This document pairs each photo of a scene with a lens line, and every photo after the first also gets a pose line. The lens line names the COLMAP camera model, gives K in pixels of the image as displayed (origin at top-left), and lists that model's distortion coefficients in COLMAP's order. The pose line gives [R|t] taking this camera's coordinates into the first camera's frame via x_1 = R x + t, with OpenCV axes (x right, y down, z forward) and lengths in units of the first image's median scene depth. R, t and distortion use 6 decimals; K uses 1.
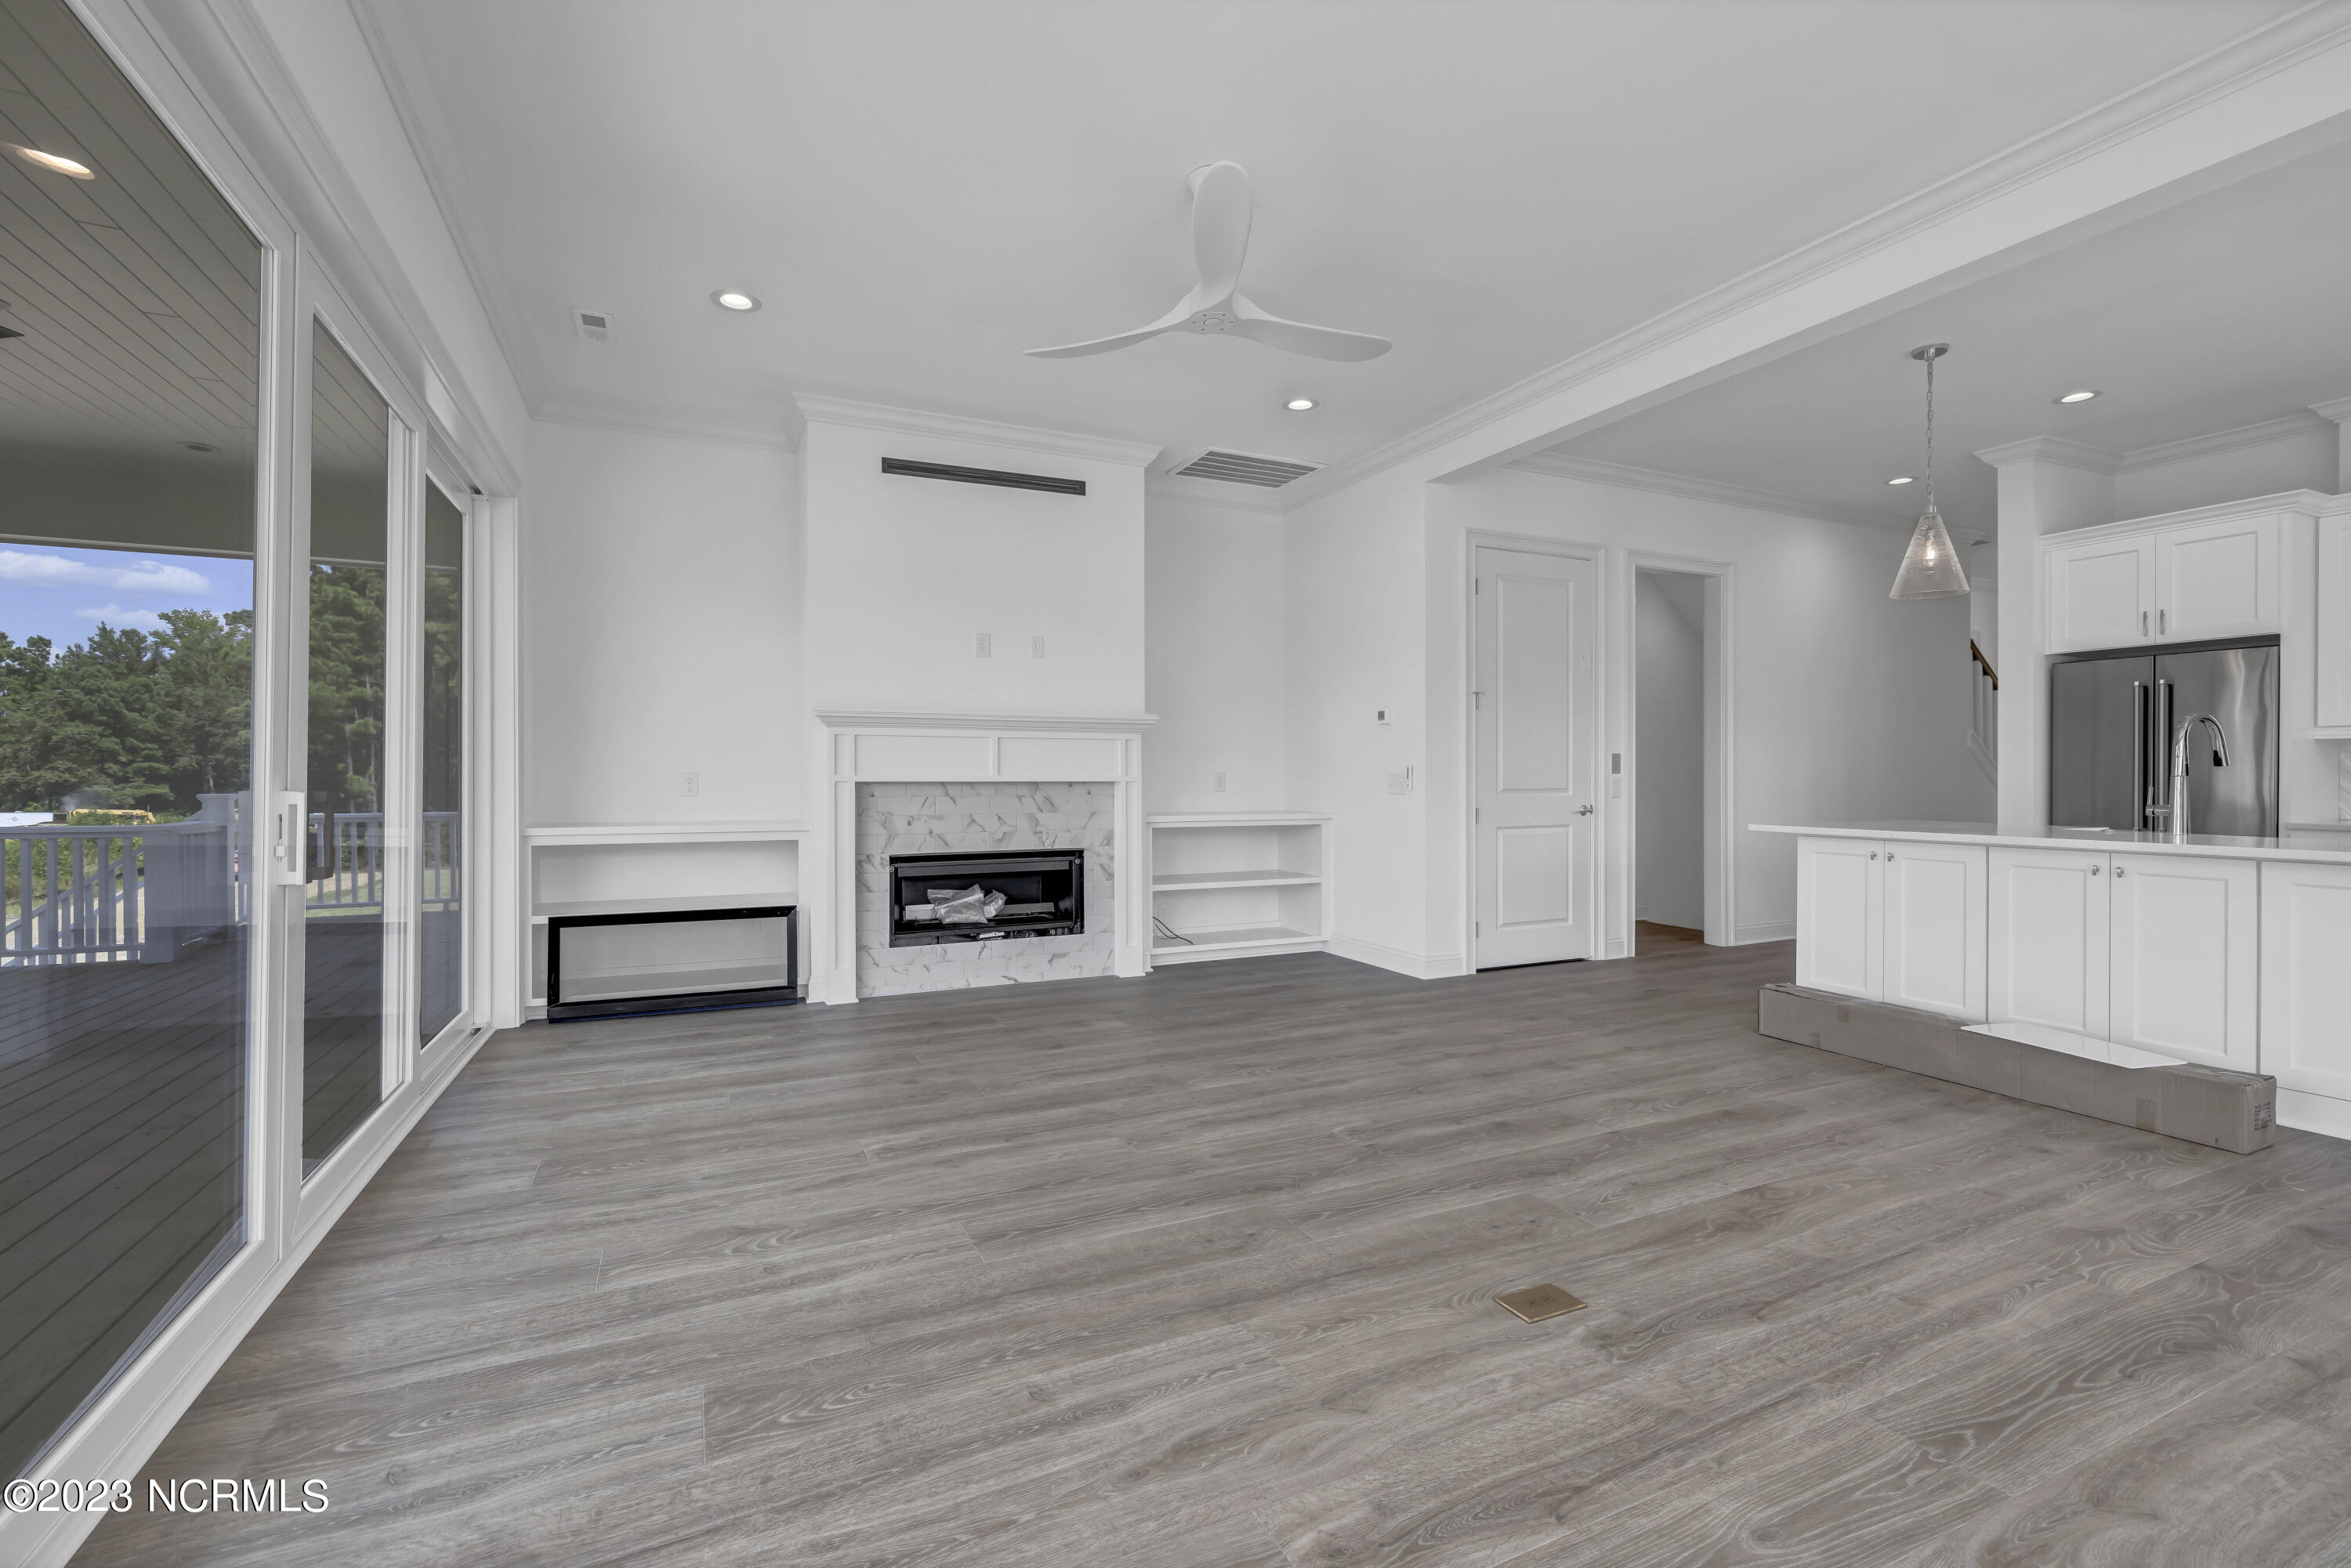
lens RADIAL K [[1009.9, 0, 1152.3], [0, 1009.9, 783.4], [0, 0, 1]] dist [-0.000507, 0.000818]
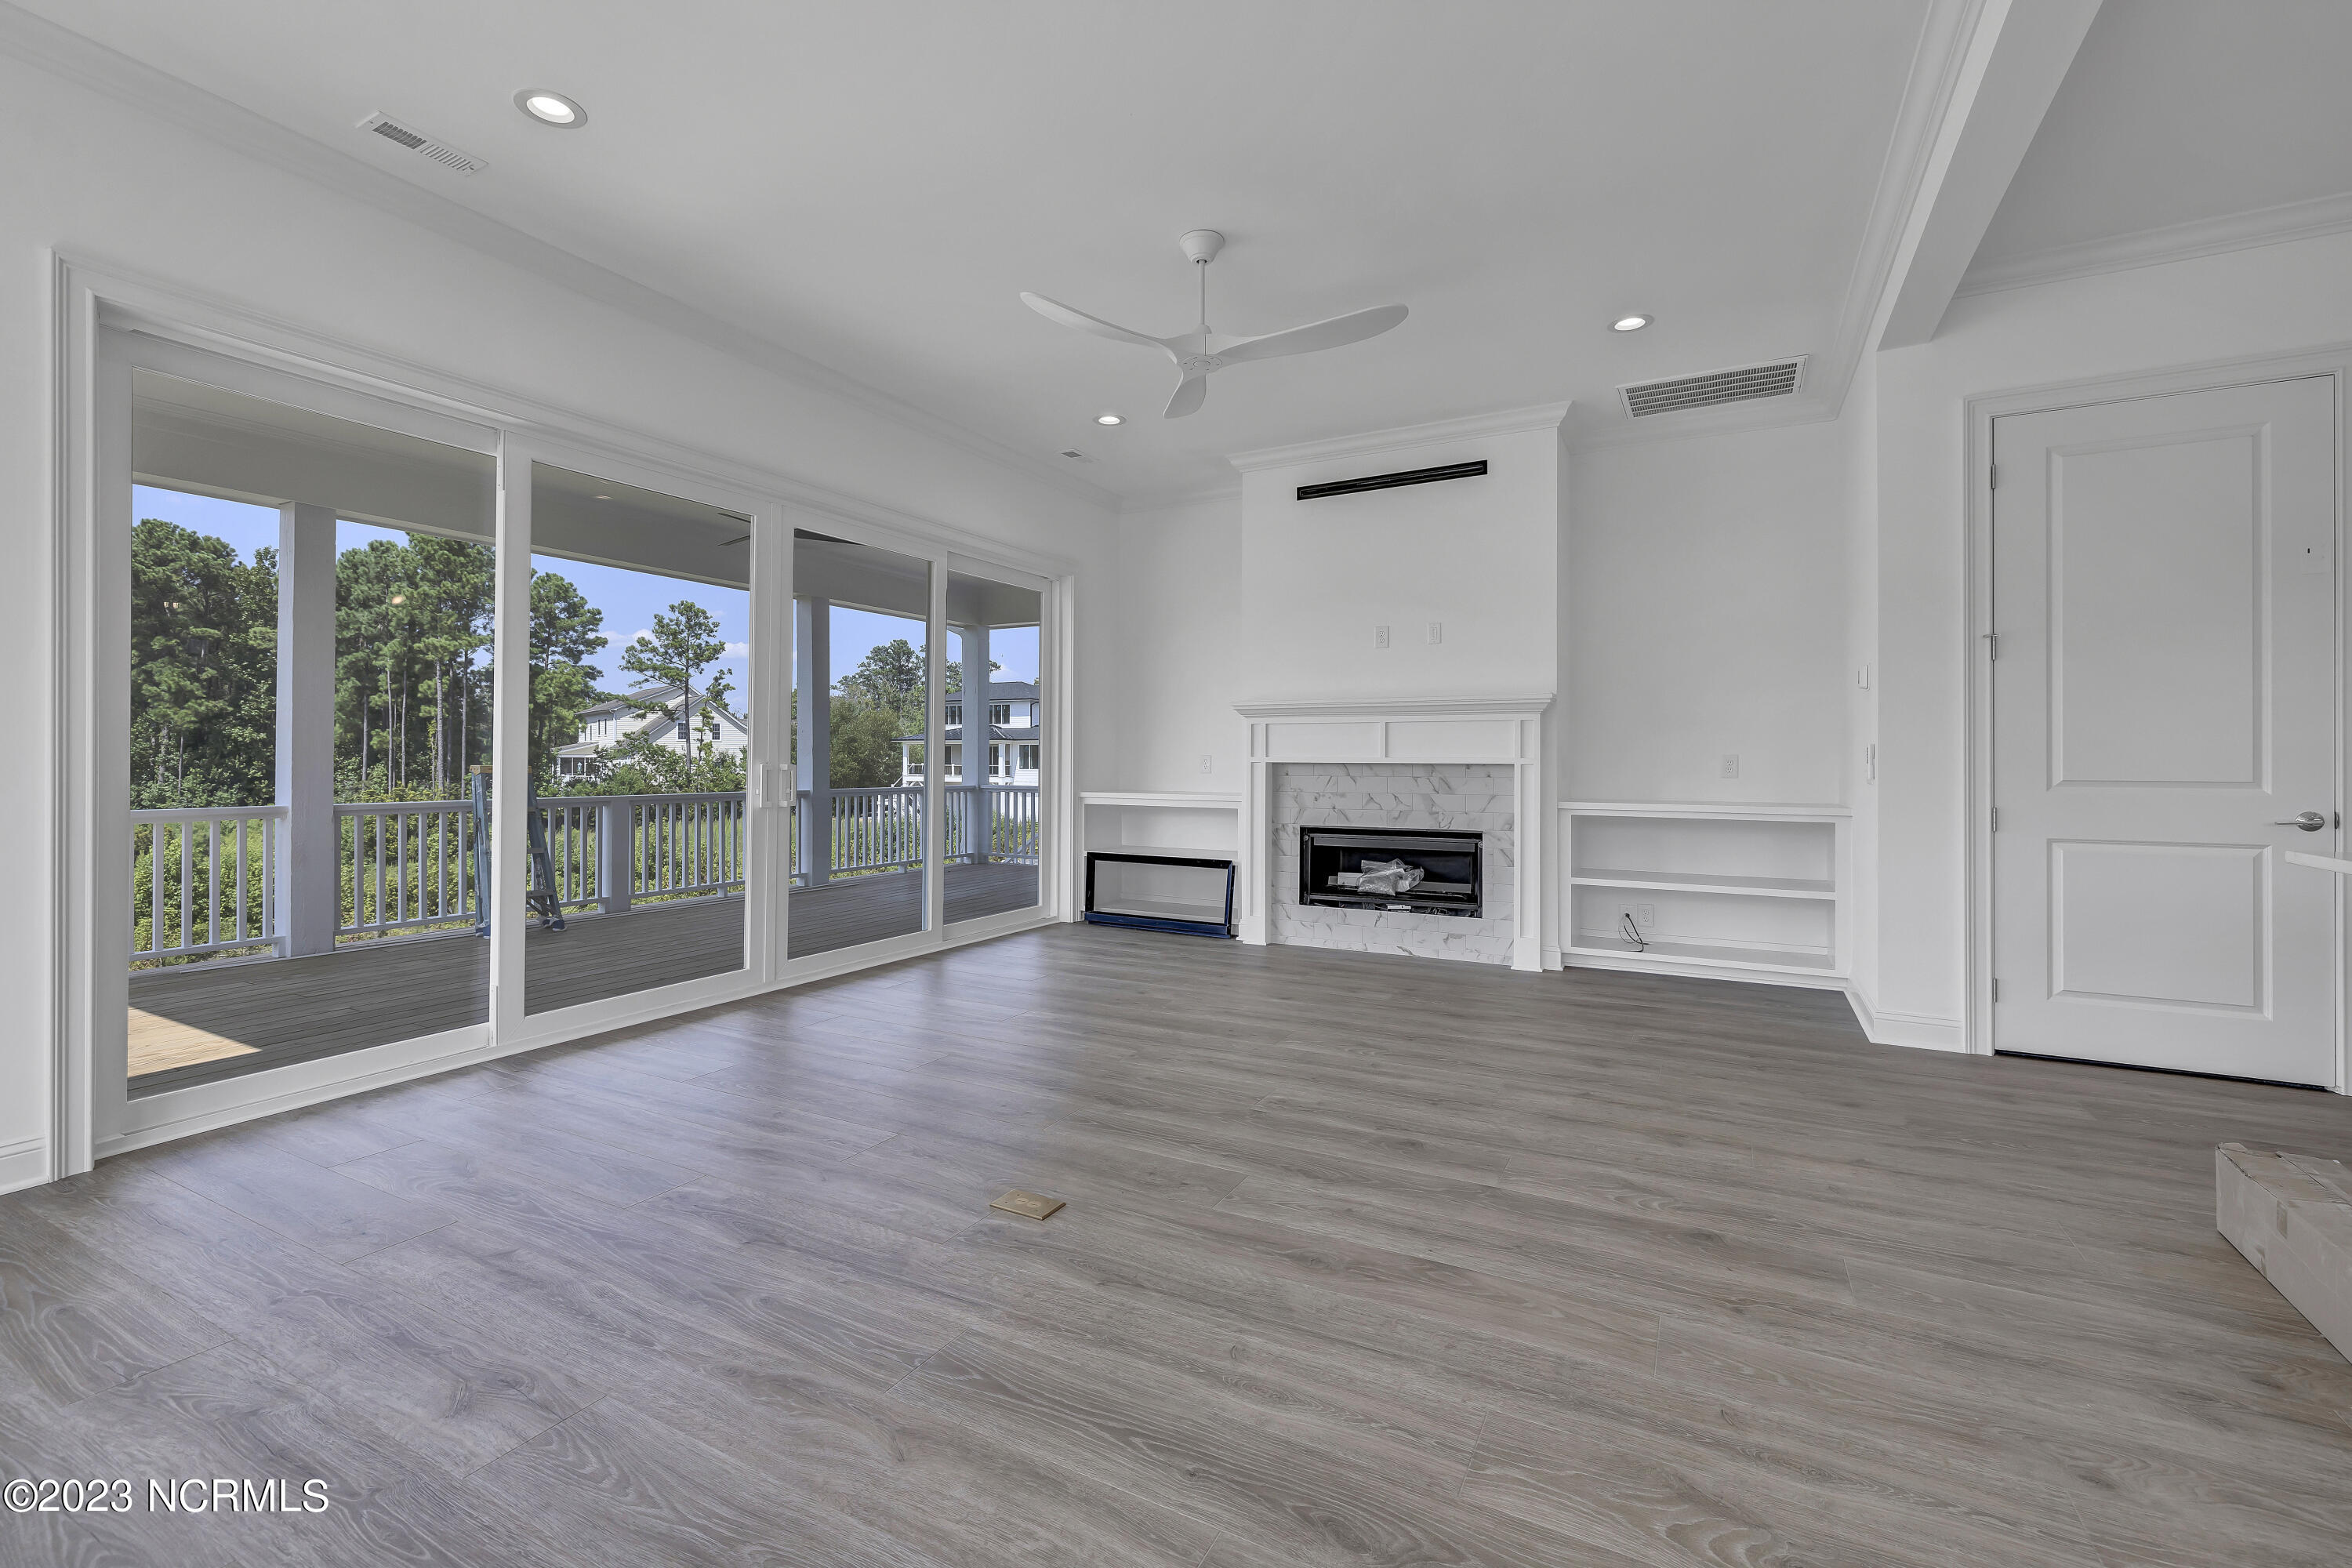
lens RADIAL K [[1010.3, 0, 1150.9], [0, 1010.3, 755.2], [0, 0, 1]] dist [-0.000507, 0.000818]
pose [[0.592040, -0.000065, -0.805908, 0.843882], [-0.008293, 0.999947, -0.006173, -0.002769], [0.805866, 0.010338, 0.592008, 0.243971]]
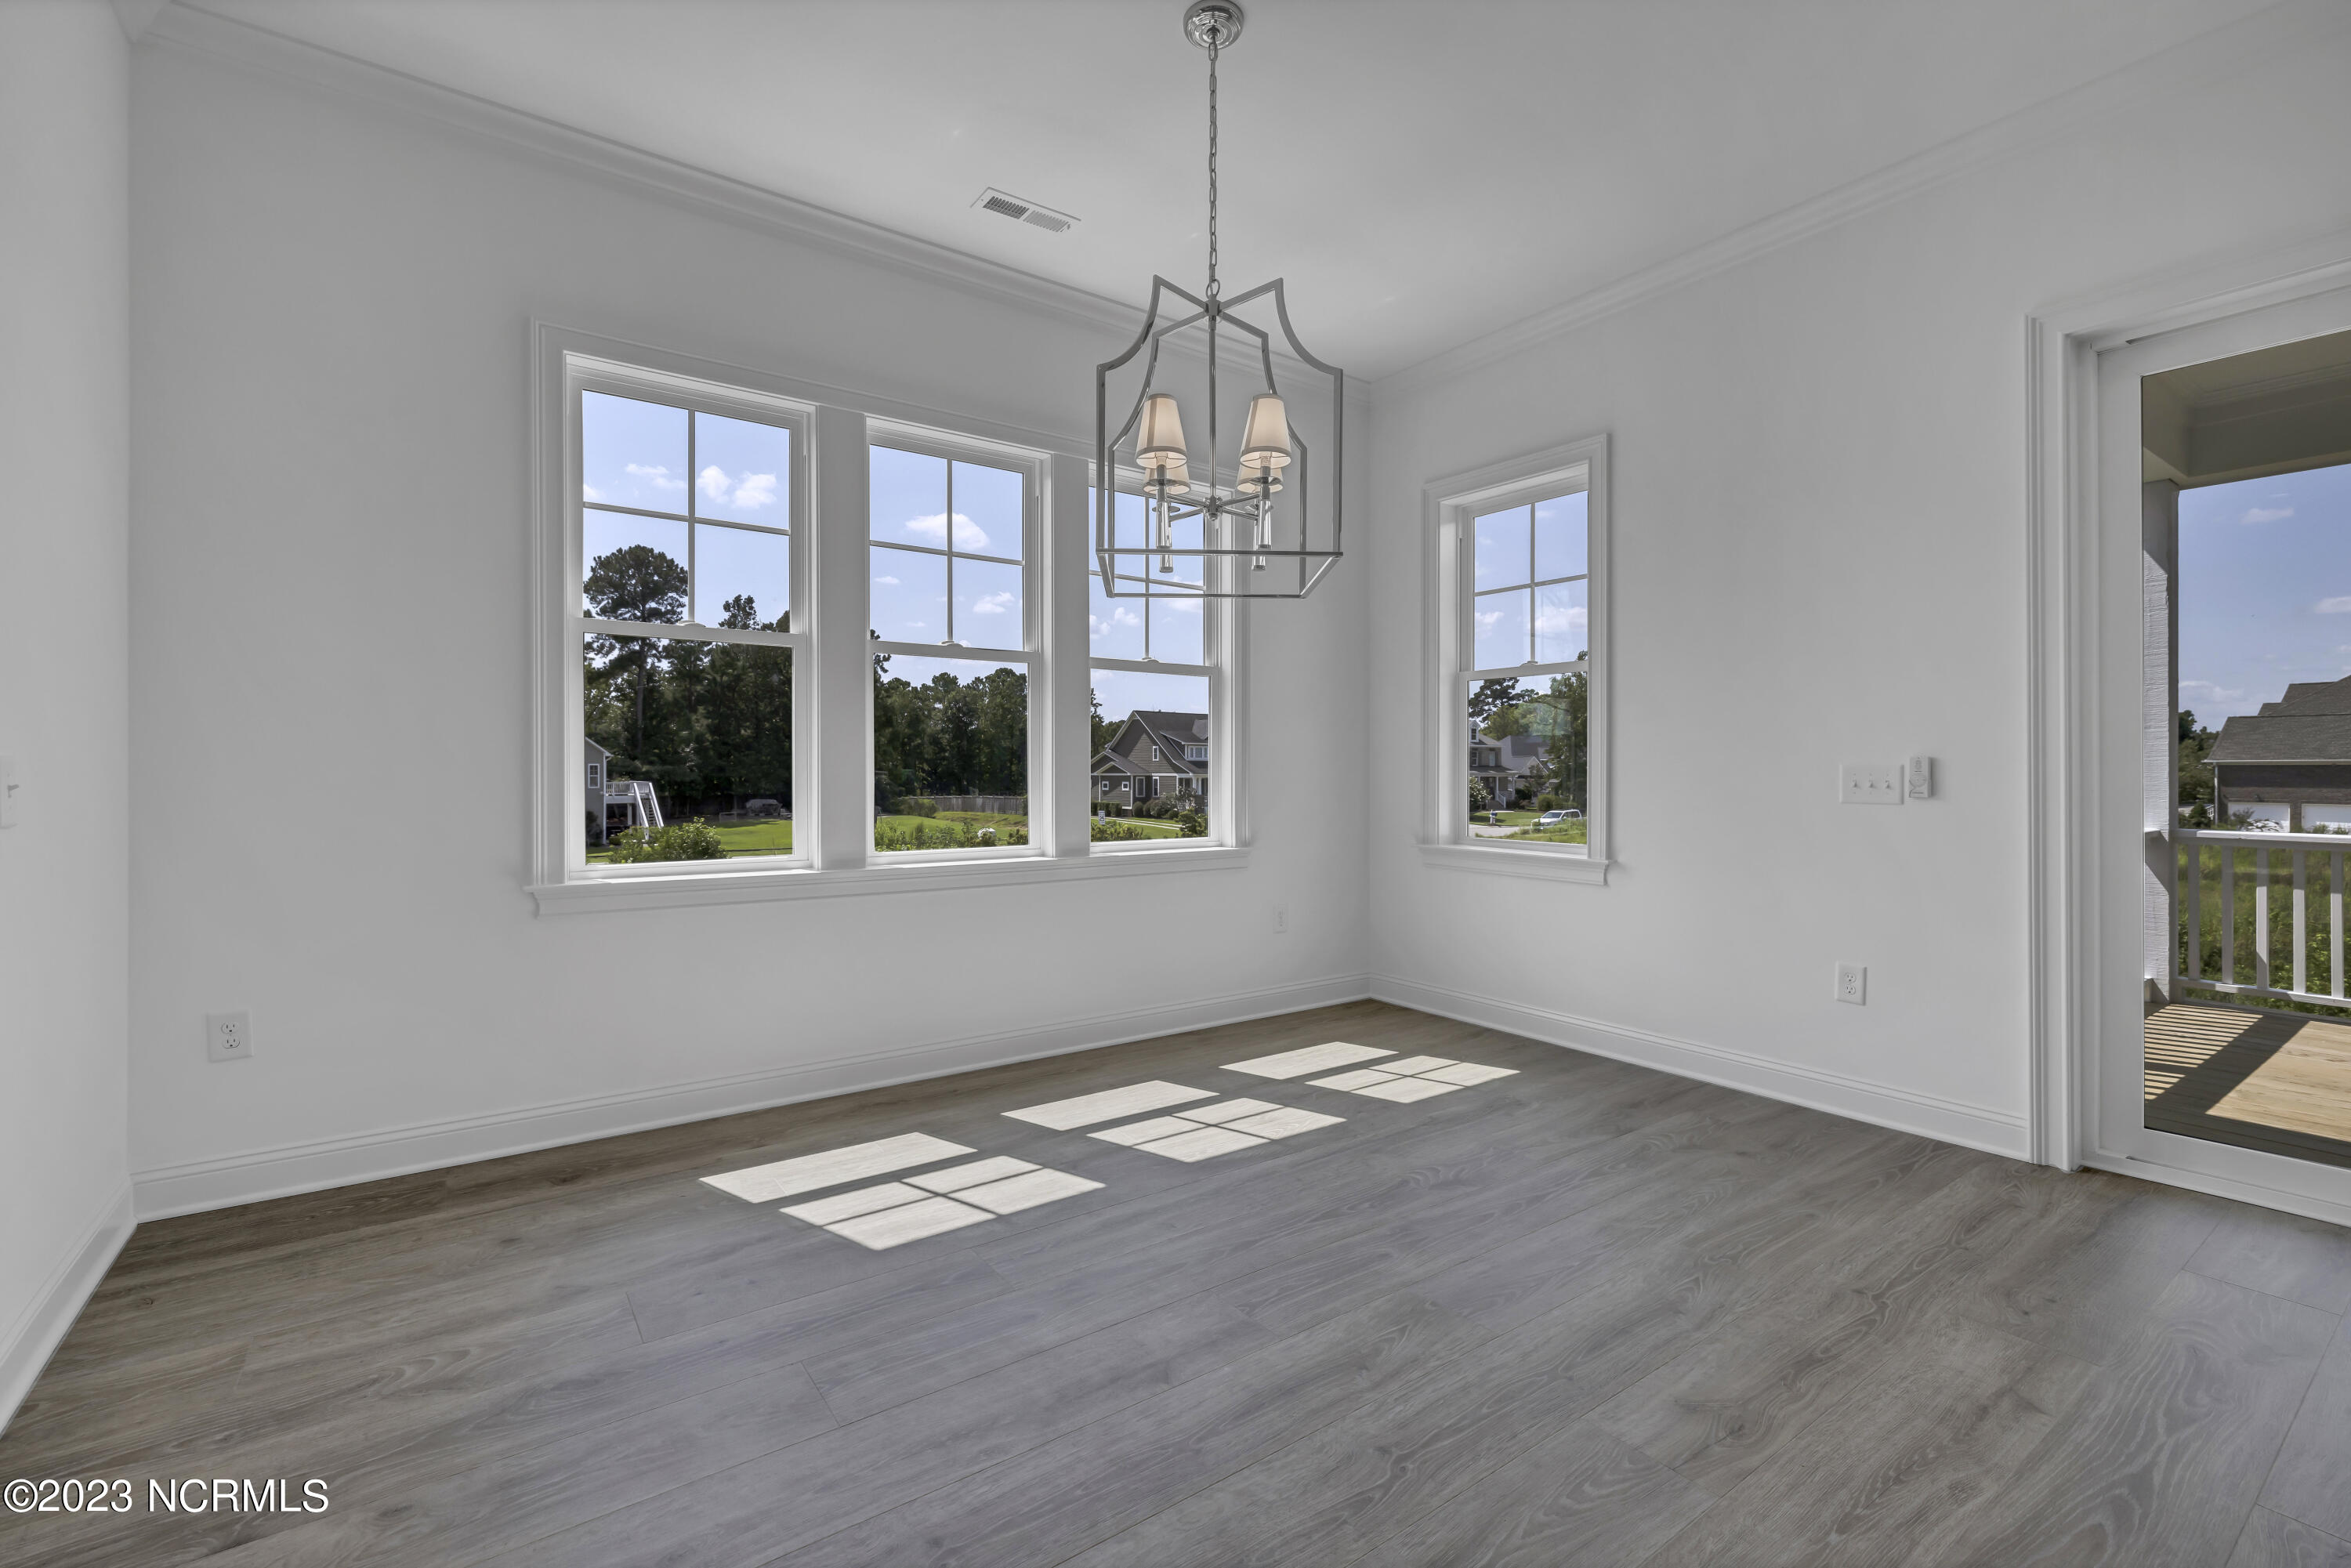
lens RADIAL K [[1009.9, 0, 1155.6], [0, 1009.9, 763.9], [0, 0, 1]] dist [-0.000507, 0.000818]
pose [[-0.983252, -0.001065, -0.182248, 0.610340], [-0.000857, 0.999999, -0.001217, -0.006350], [0.182249, -0.001040, -0.983252, 0.705085]]
